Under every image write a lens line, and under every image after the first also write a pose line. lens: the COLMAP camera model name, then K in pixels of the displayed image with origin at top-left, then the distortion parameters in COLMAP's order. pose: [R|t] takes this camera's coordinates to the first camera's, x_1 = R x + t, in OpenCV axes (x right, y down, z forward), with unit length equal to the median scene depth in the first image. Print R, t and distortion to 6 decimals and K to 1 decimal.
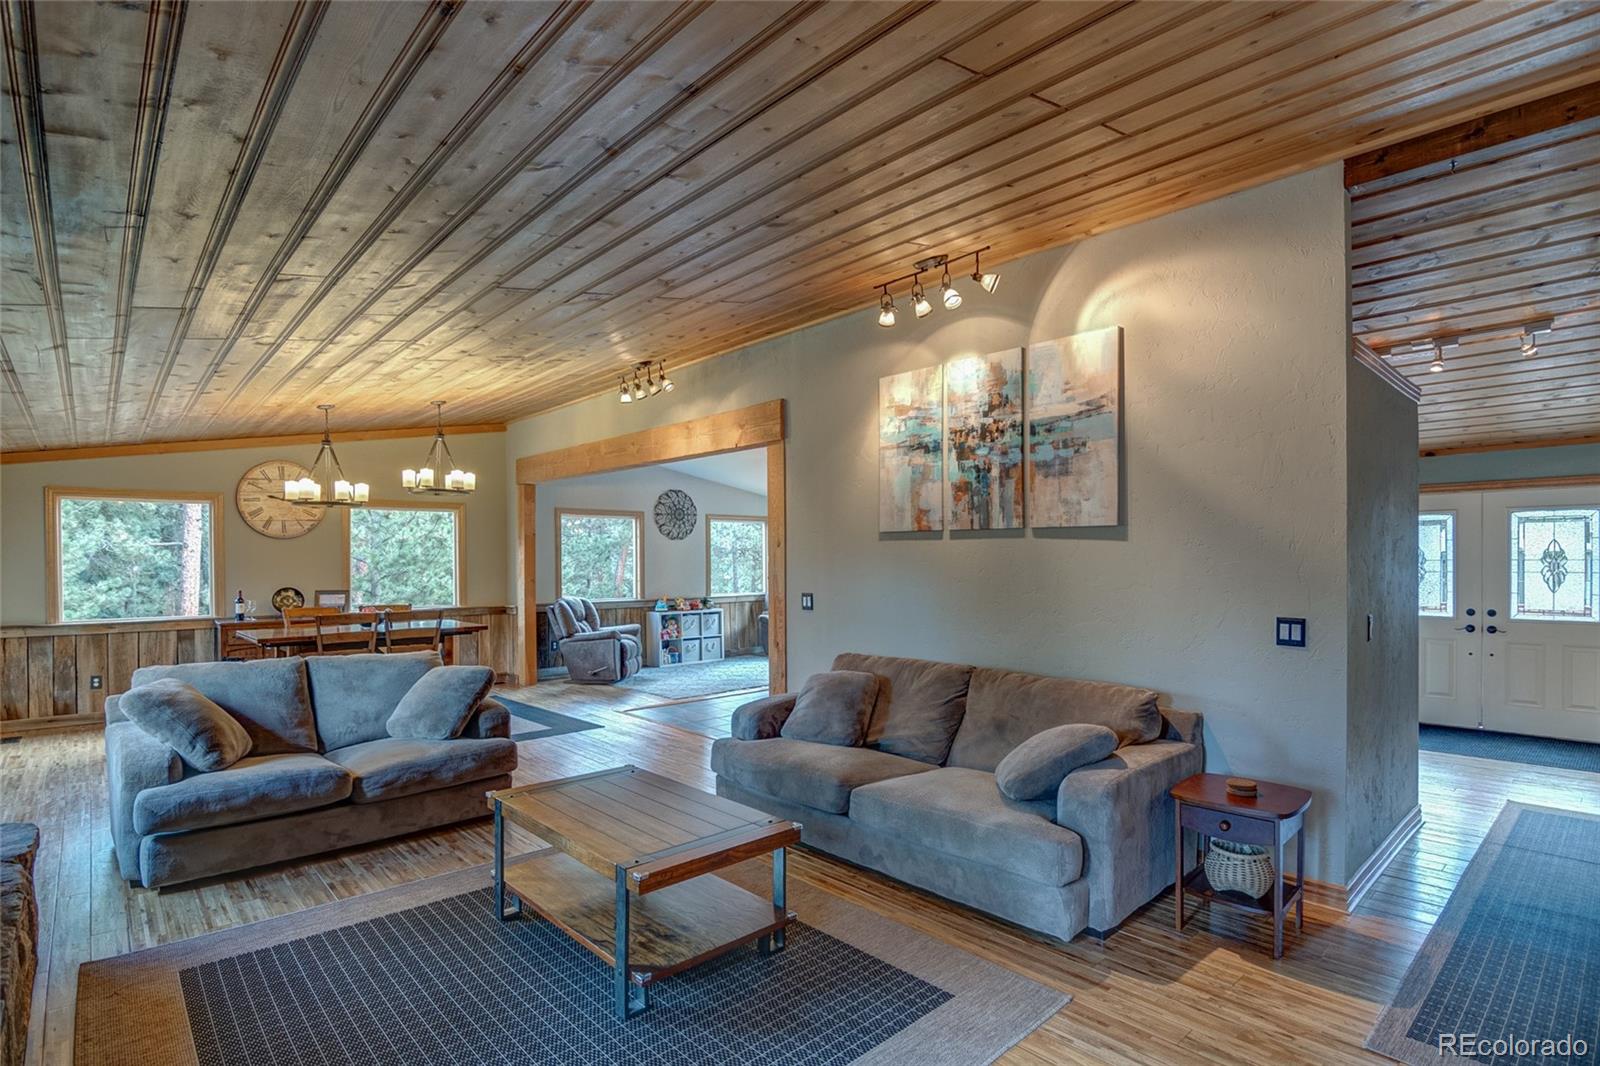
lens RADIAL K [[778.8, 0, 778.6], [0, 778.8, 564.6], [0, 0, 1]] dist [-0.015791, 0.000783]
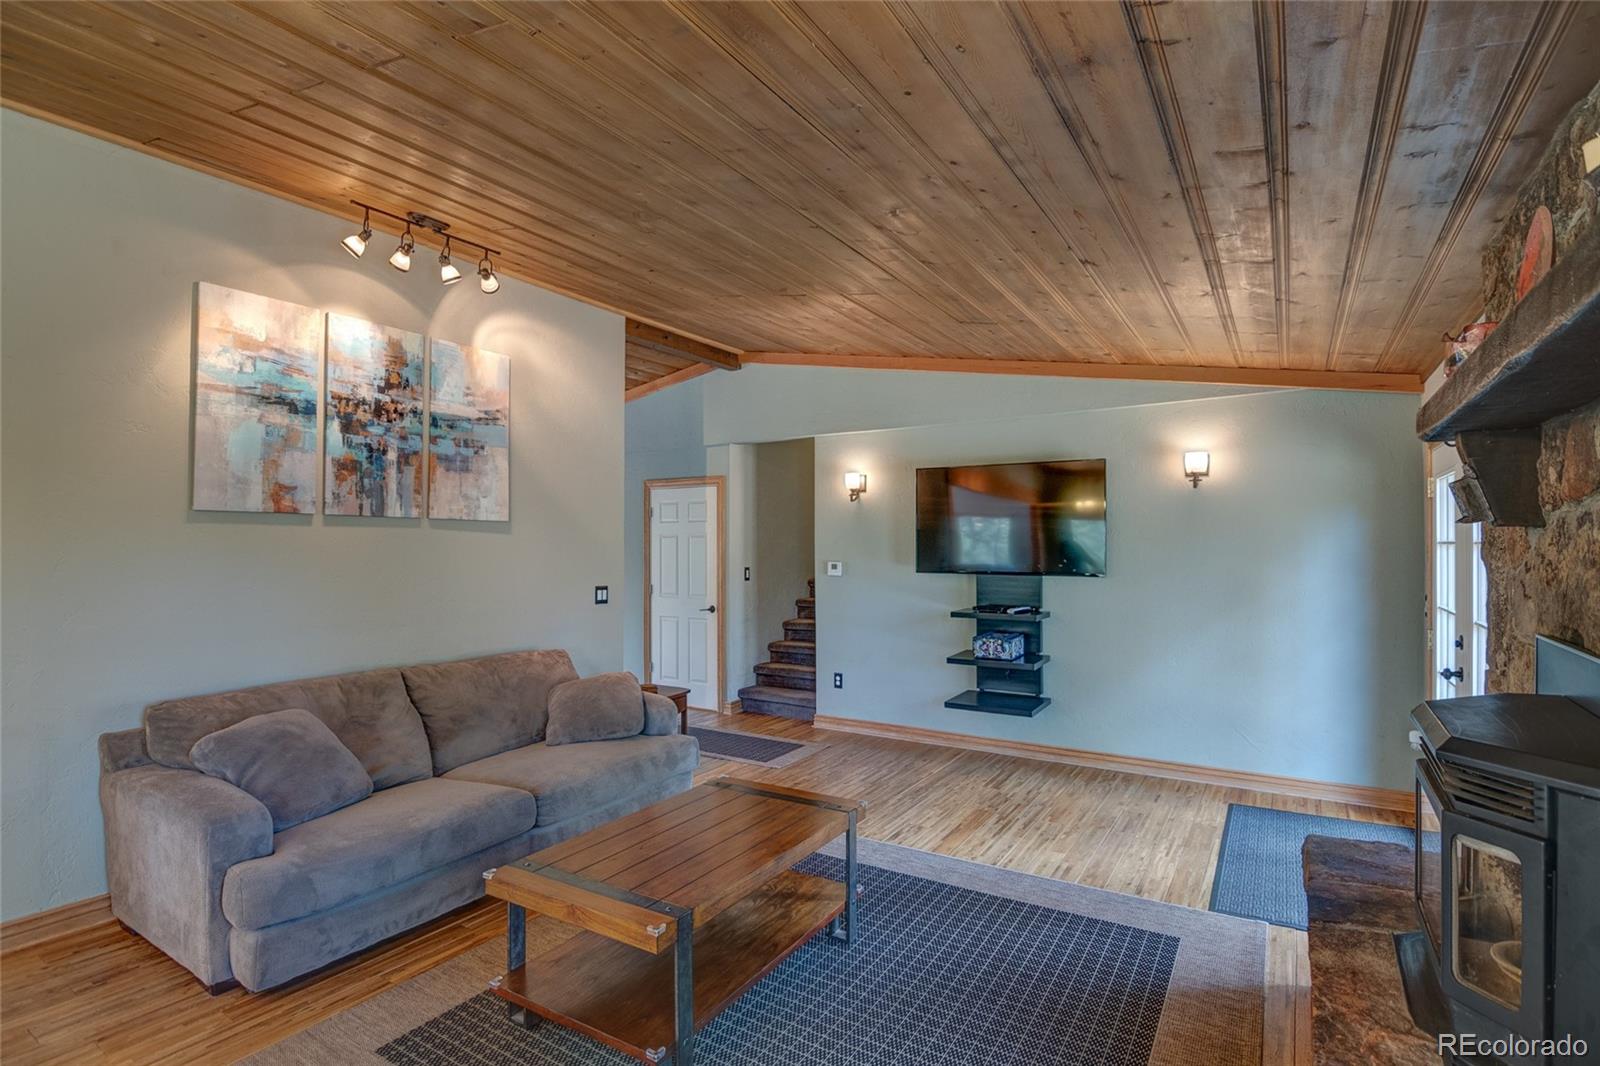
lens RADIAL K [[778.8, 0, 795.7], [0, 778.8, 544.2], [0, 0, 1]] dist [-0.015791, 0.000783]
pose [[-0.263785, 0.007283, 0.964554, -0.699933], [0.011155, 0.999928, -0.004499, -0.003760], [-0.964517, 0.009573, -0.263847, 0.738551]]
